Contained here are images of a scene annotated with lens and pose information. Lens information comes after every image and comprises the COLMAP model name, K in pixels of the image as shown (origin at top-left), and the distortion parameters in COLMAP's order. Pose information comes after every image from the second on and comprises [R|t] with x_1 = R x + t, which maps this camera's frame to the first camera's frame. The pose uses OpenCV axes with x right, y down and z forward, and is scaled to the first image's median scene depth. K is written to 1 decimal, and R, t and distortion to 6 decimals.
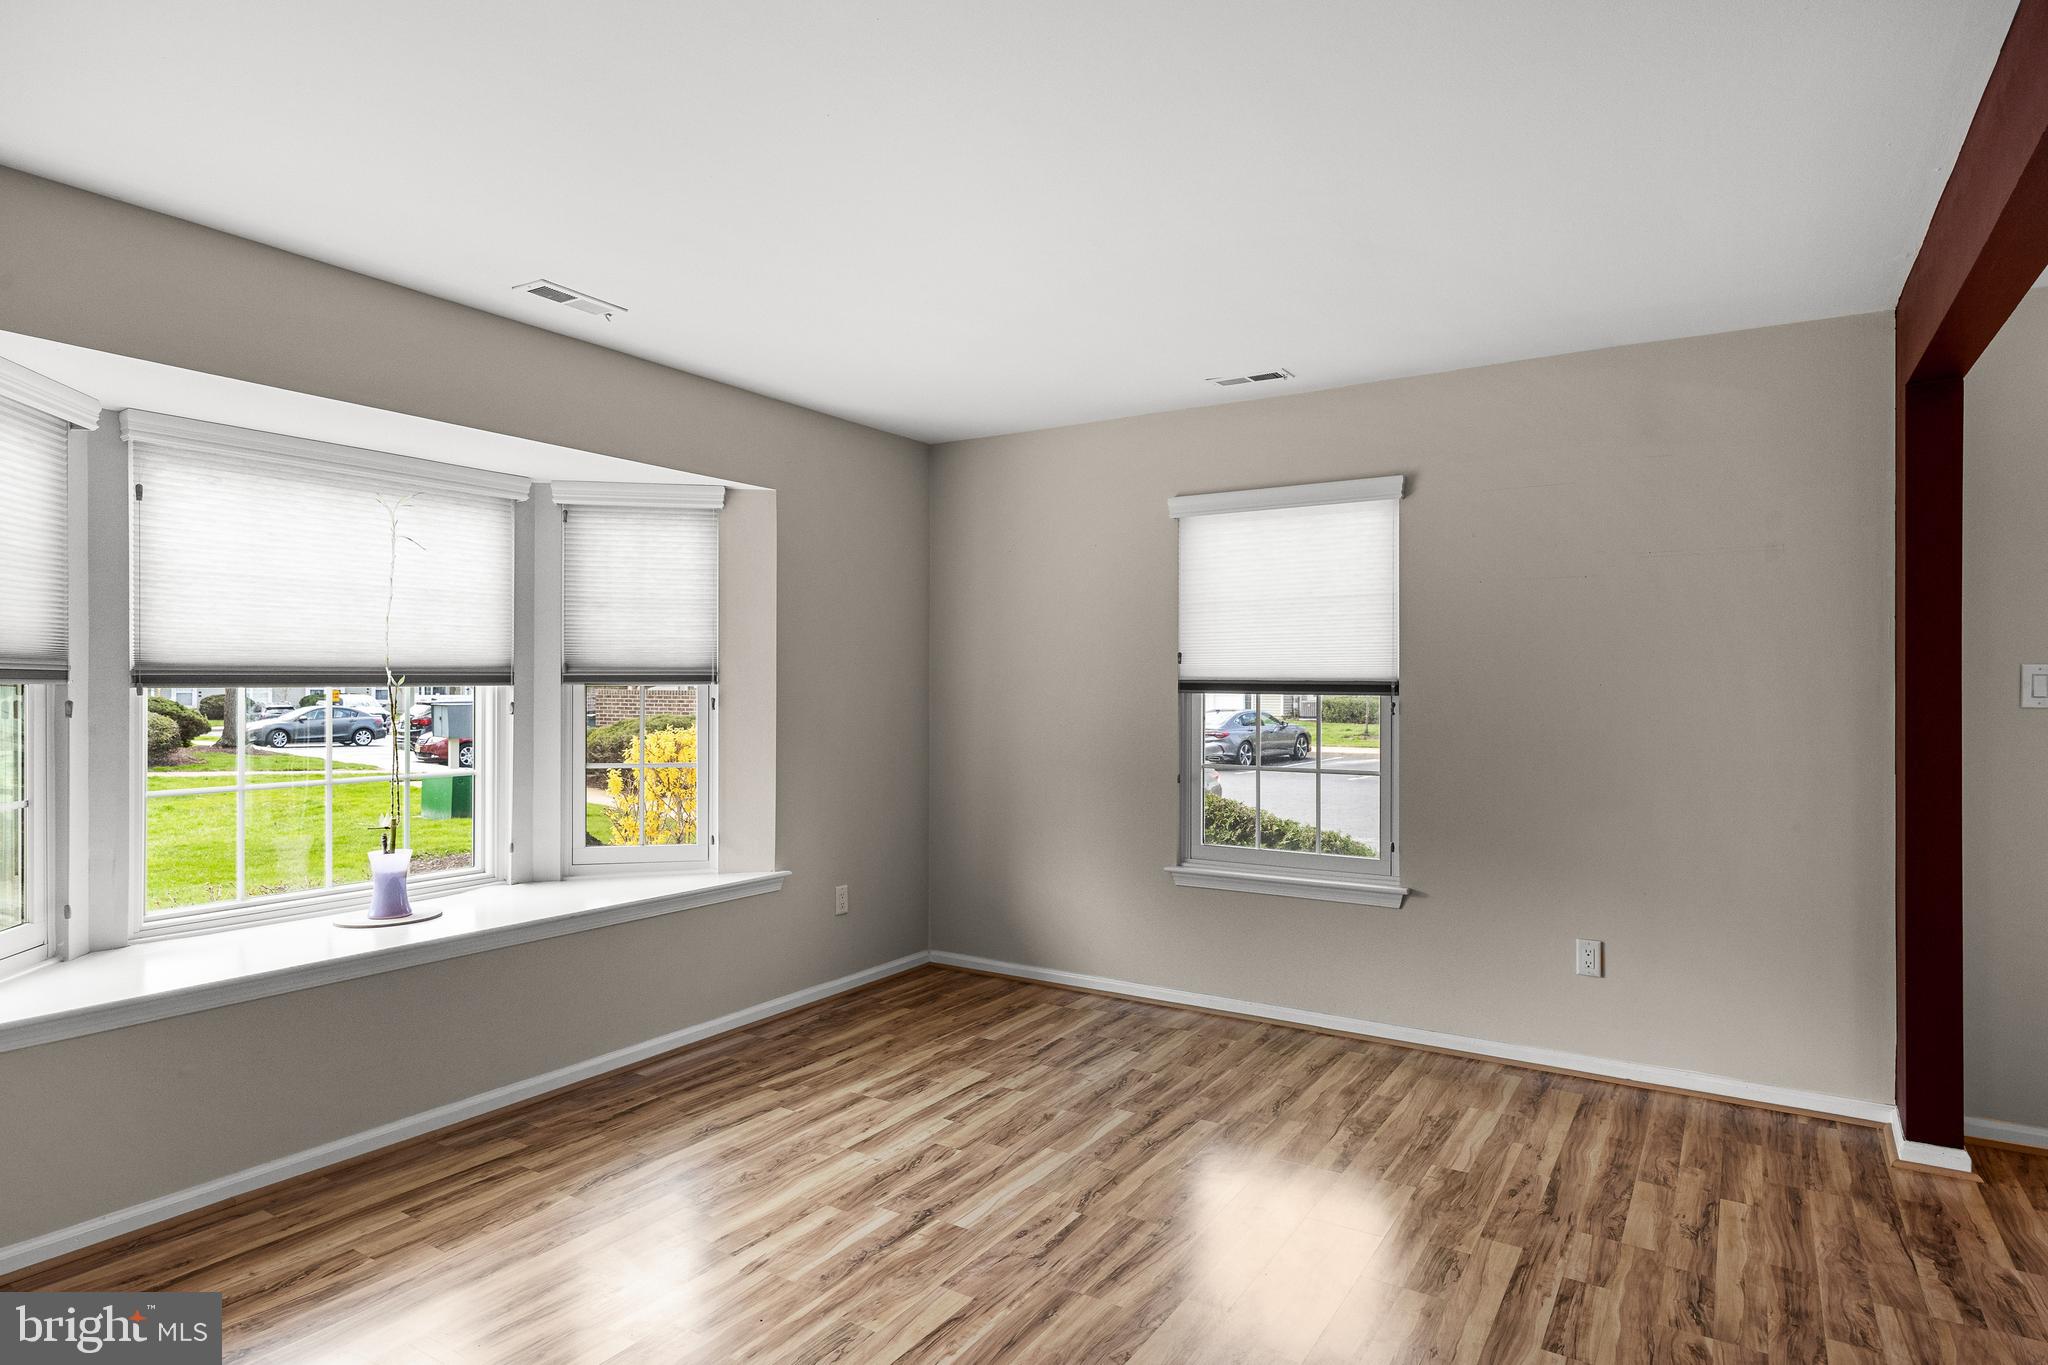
lens RADIAL K [[1135.8, 0, 995.5], [0, 1135.8, 690.6], [0, 0, 1]] dist [0.005767, 0.001404]
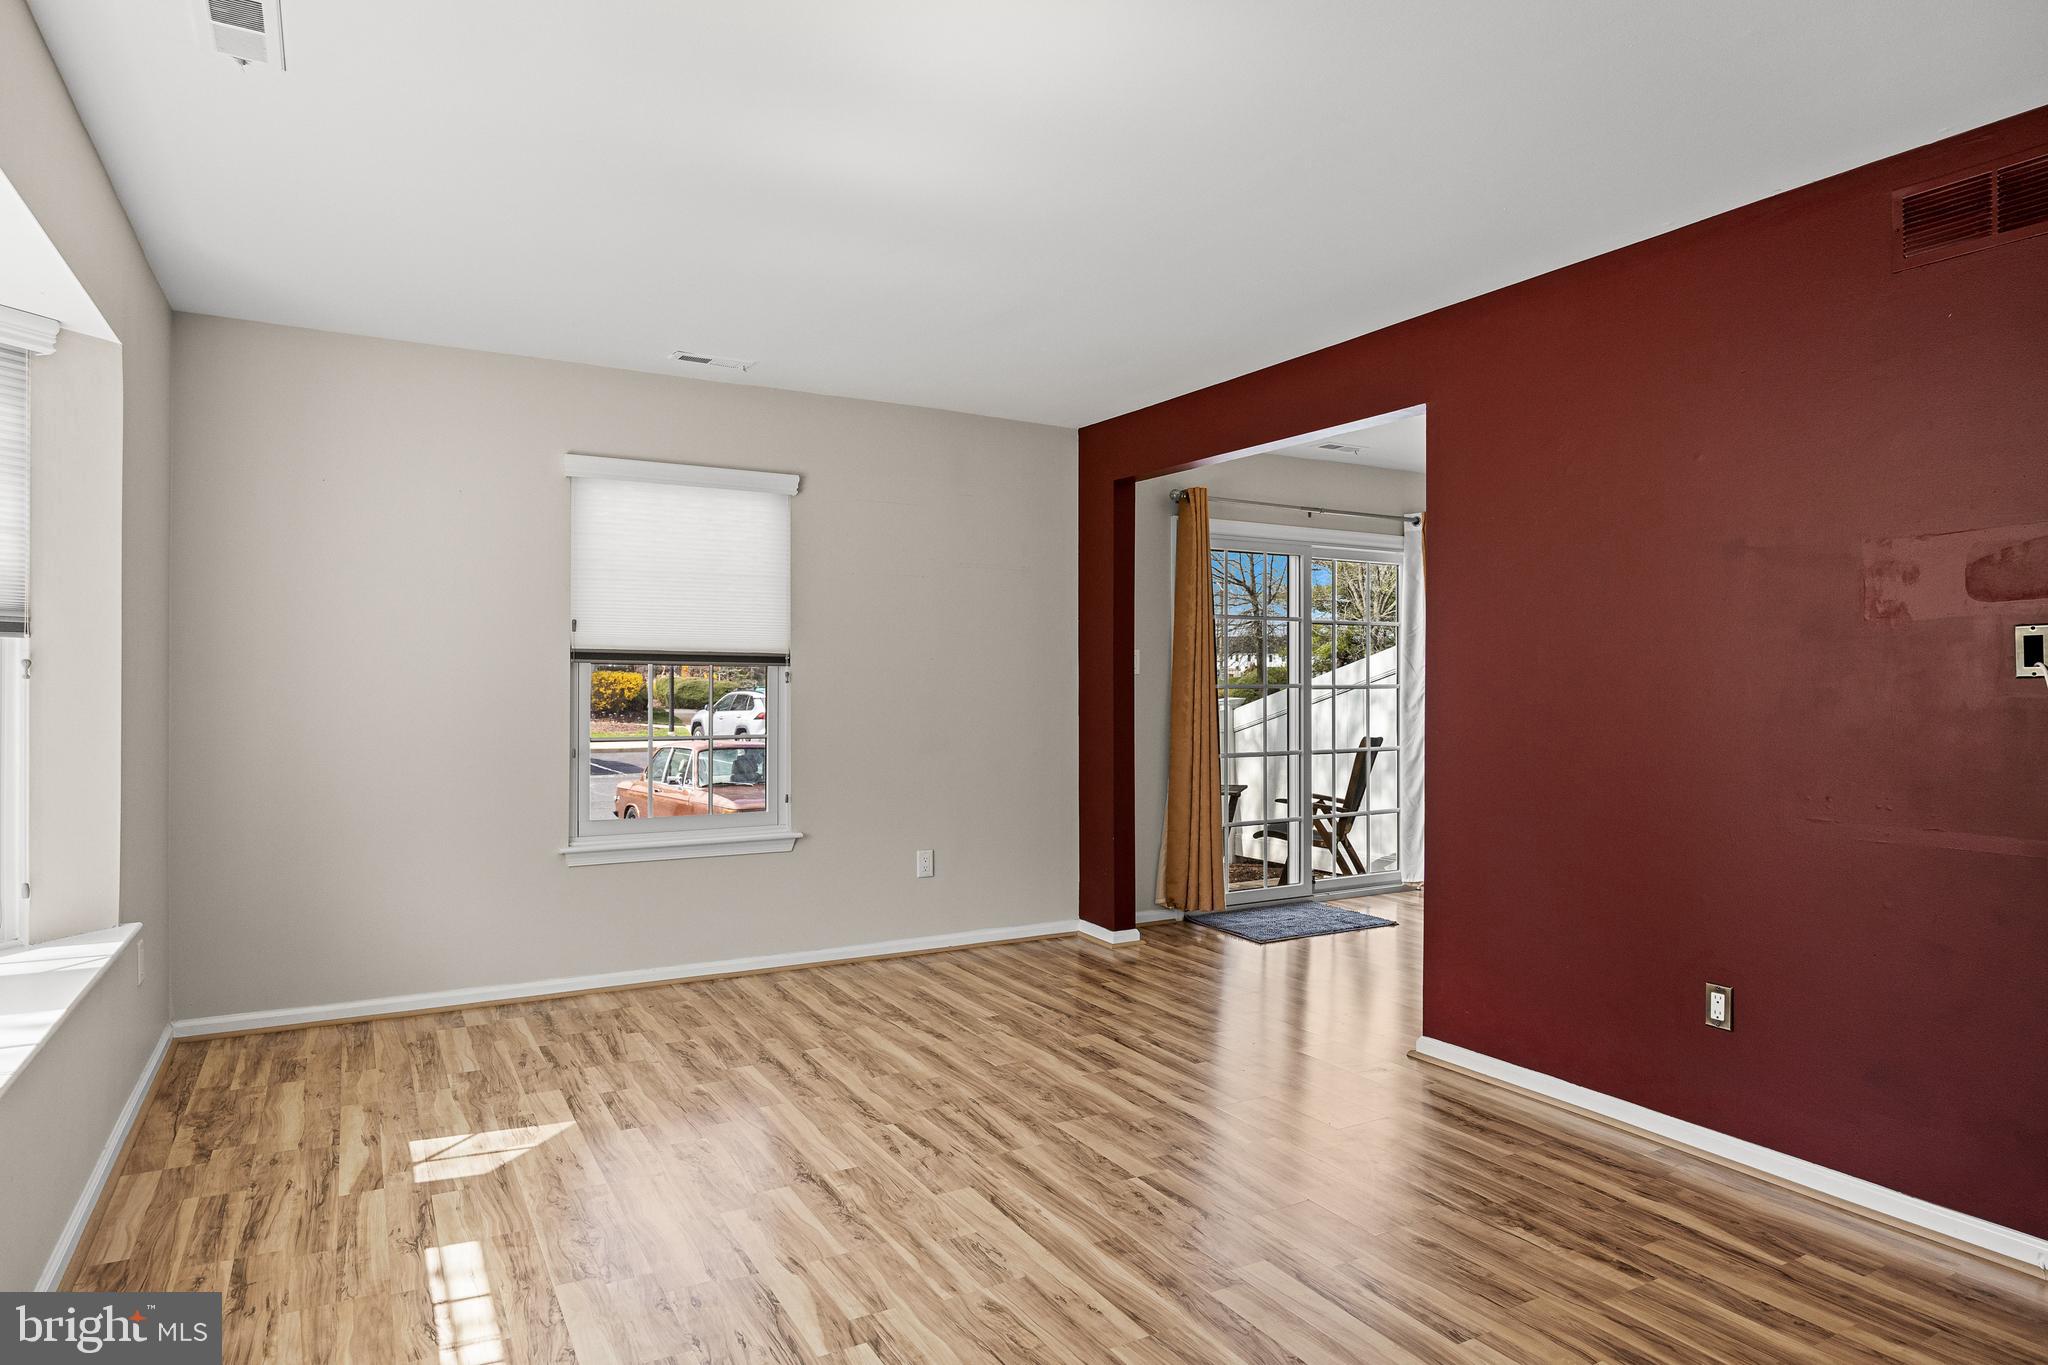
lens RADIAL K [[1181.7, 0, 1030.6], [0, 1181.7, 677.3], [0, 0, 1]] dist [-0.006215, 0.000886]
pose [[0.456423, 0.001097, 0.889762, -0.670574], [-0.000437, 0.999999, -0.001008, 0.019091], [-0.889763, 0.000071, 0.456423, 0.267205]]
